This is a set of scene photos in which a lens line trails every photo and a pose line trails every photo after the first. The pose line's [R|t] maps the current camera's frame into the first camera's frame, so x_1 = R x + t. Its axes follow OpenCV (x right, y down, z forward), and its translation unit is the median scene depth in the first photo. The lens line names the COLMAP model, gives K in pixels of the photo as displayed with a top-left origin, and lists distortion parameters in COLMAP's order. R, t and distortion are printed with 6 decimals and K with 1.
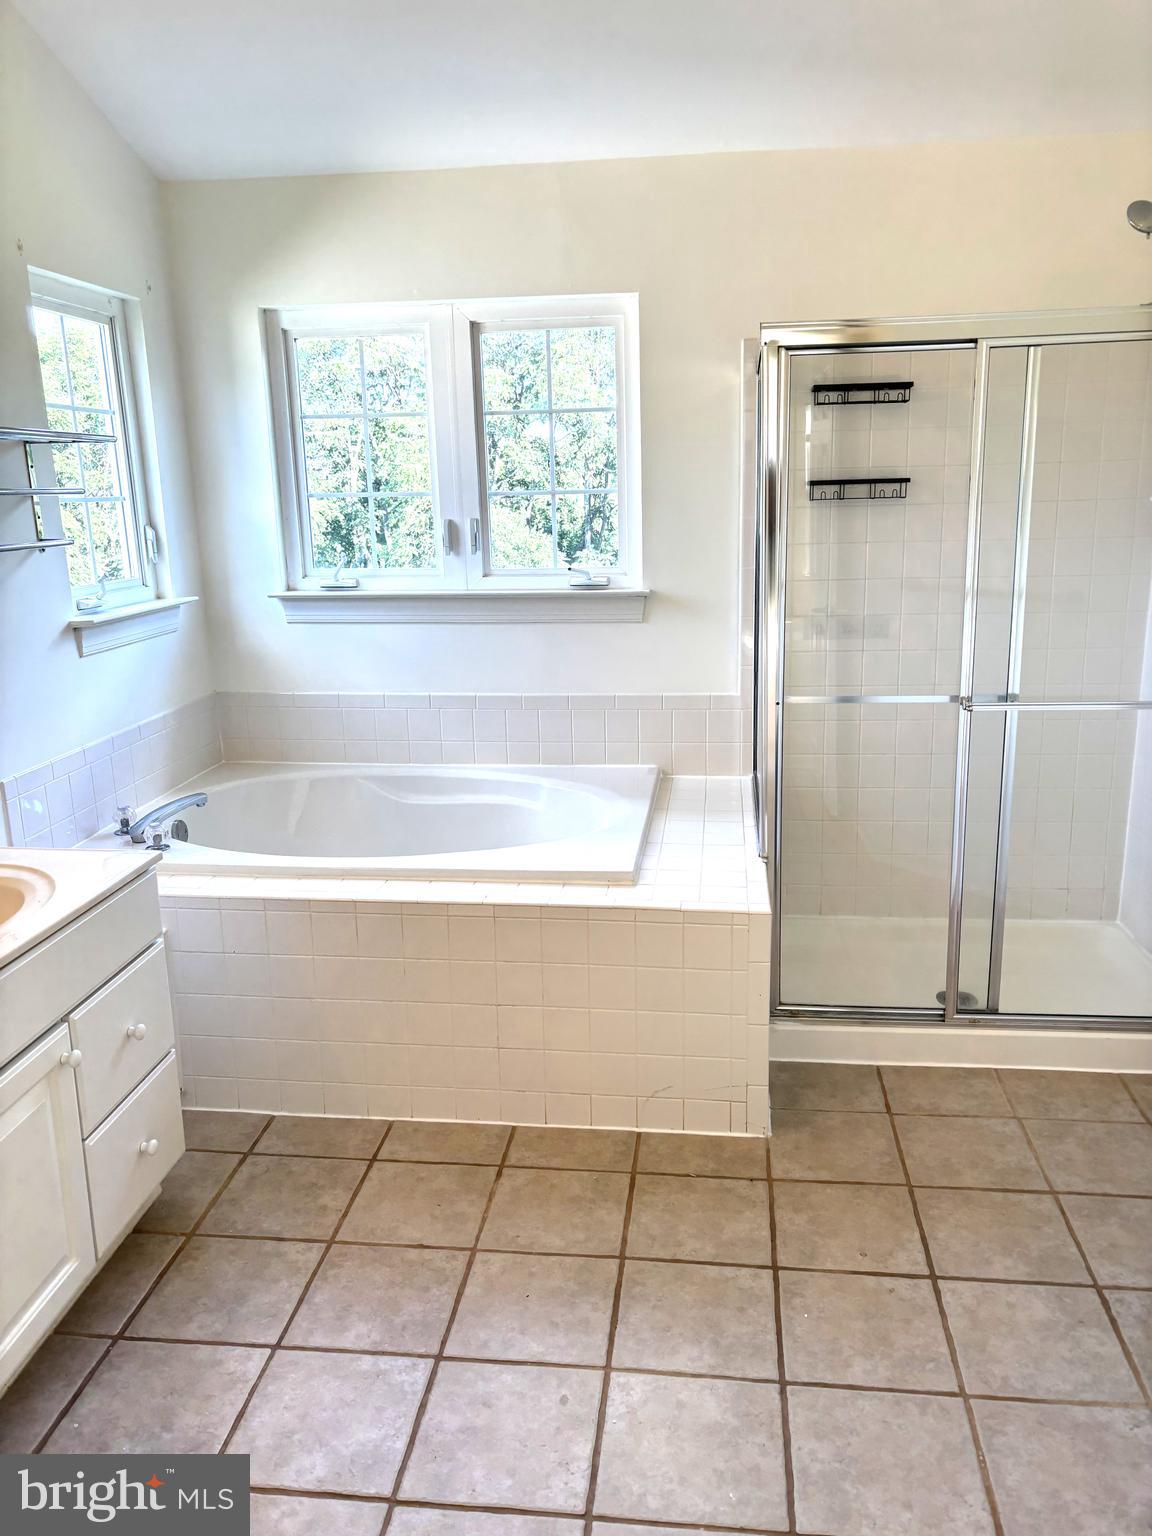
lens RADIAL K [[1163.9, 0, 573.0], [0, 1163.9, 767.6], [0, 0, 1]] dist [0.038115, -0.034775]
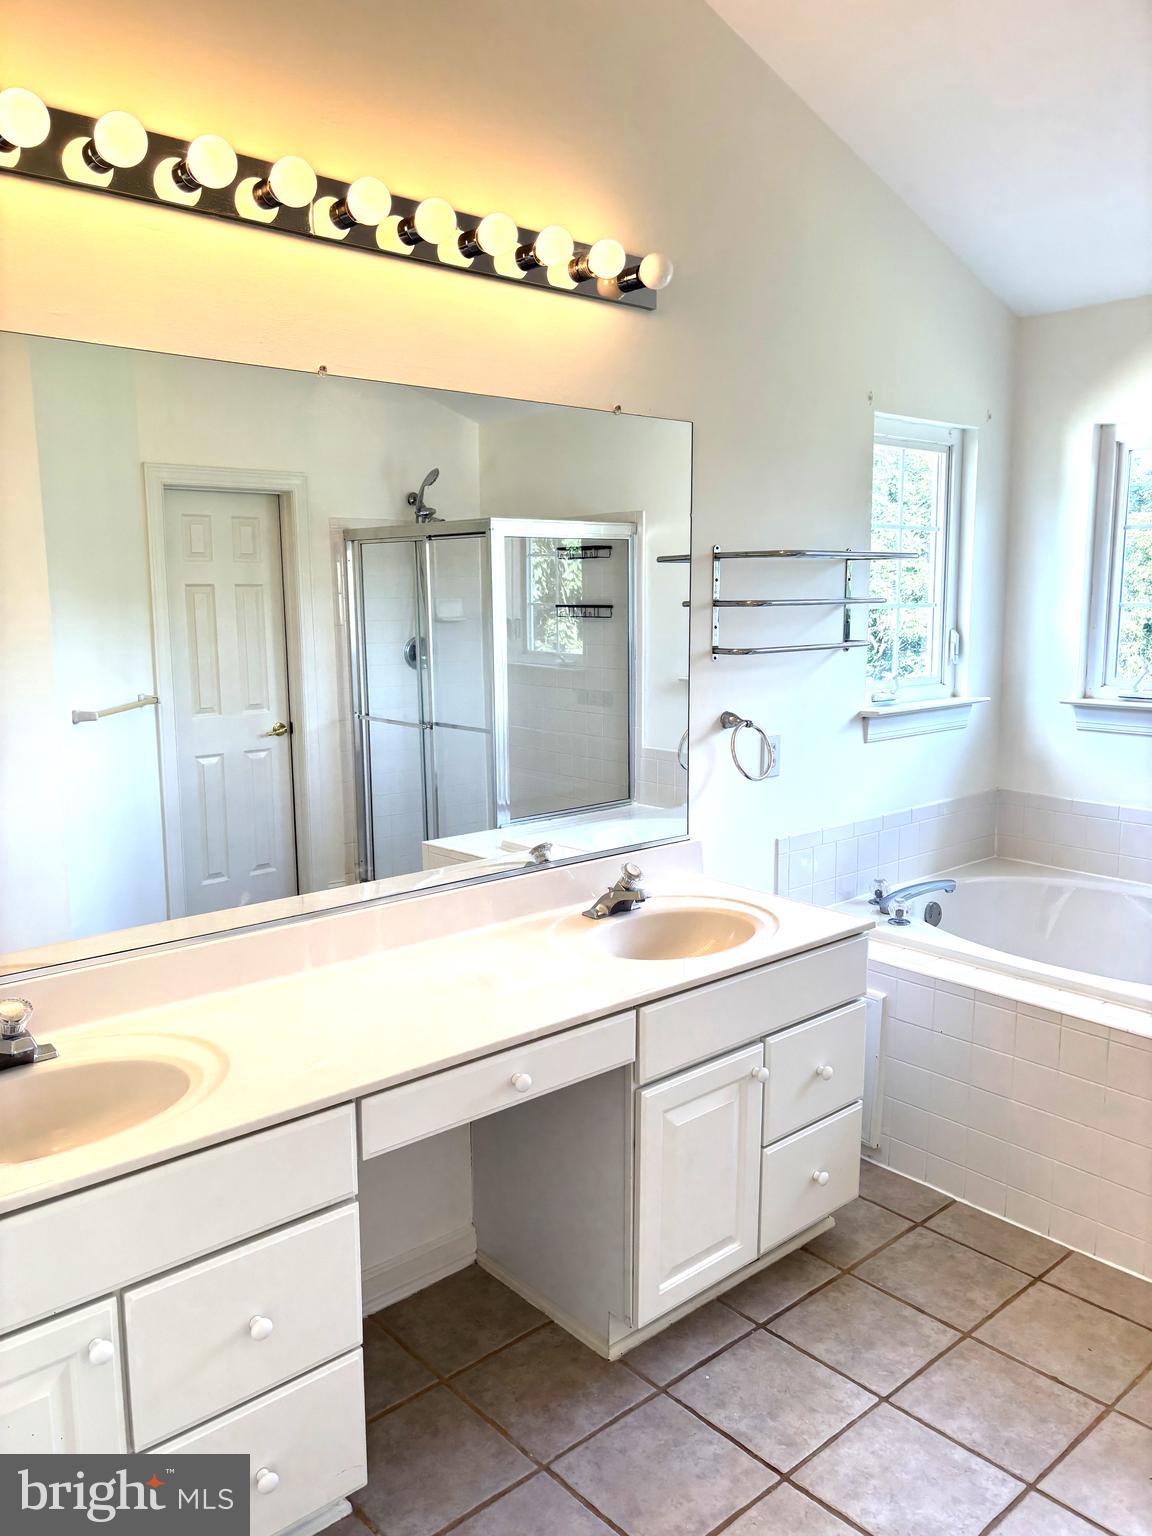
lens RADIAL K [[1163.9, 0, 569.8], [0, 1163.9, 766.0], [0, 0, 1]] dist [0.038115, -0.034775]
pose [[0.745455, 0.115872, -0.656407, 0.141689], [-0.166722, 0.985885, -0.015306, -0.008304], [0.645369, 0.120847, 0.754252, -0.049710]]
